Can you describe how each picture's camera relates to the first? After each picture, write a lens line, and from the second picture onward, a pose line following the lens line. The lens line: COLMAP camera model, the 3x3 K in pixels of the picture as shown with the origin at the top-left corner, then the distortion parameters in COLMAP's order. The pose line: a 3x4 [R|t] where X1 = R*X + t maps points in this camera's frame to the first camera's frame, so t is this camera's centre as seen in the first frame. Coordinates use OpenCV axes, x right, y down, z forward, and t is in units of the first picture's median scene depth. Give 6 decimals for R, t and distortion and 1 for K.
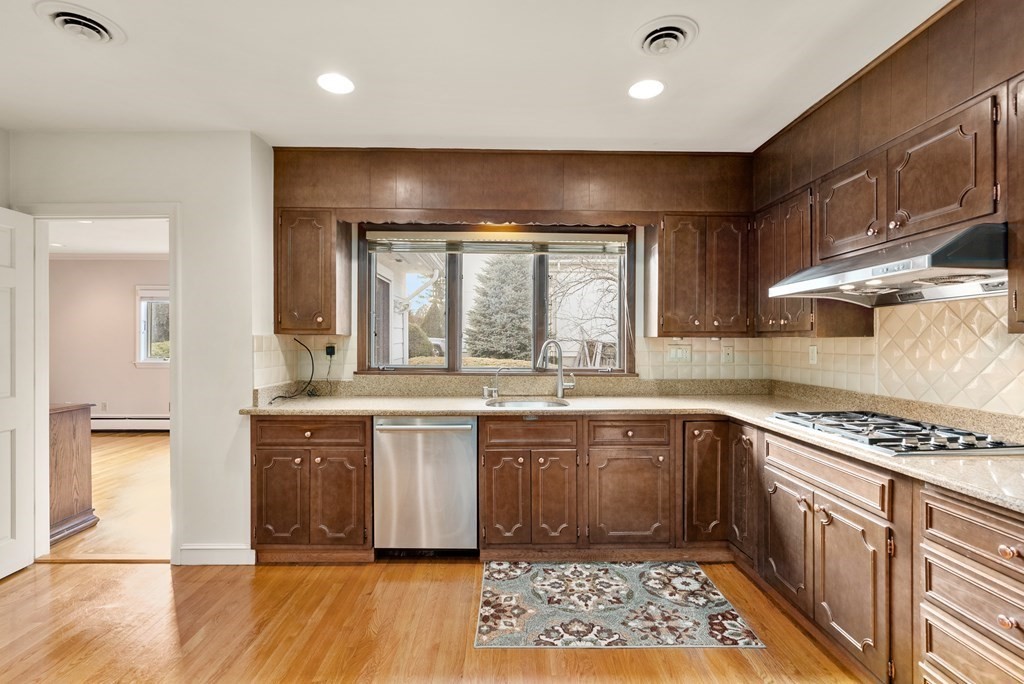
lens RADIAL K [[477.0, 0, 507.6], [0, 477.0, 335.7], [0, 0, 1]] dist [-0.002063, 0.001412]
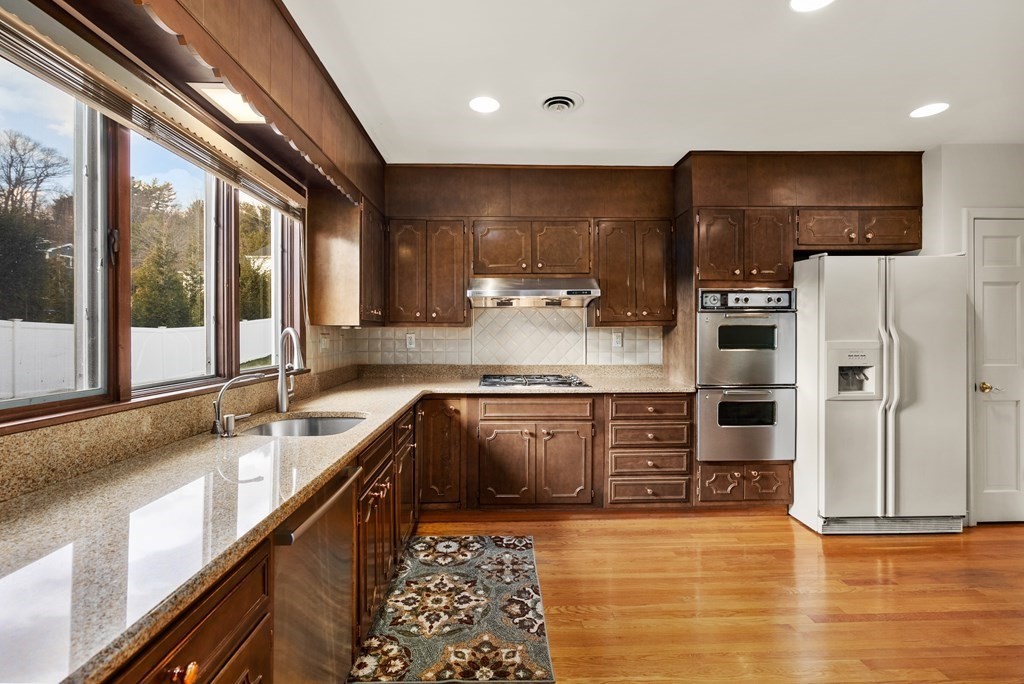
lens RADIAL K [[477.0, 0, 511.5], [0, 477.0, 323.0], [0, 0, 1]] dist [-0.002063, 0.001412]
pose [[-0.031931, 0.011591, 0.999423, -0.805214], [-0.011039, 0.999868, -0.011949, 0.006116], [-0.999429, -0.011414, -0.031799, 0.946750]]
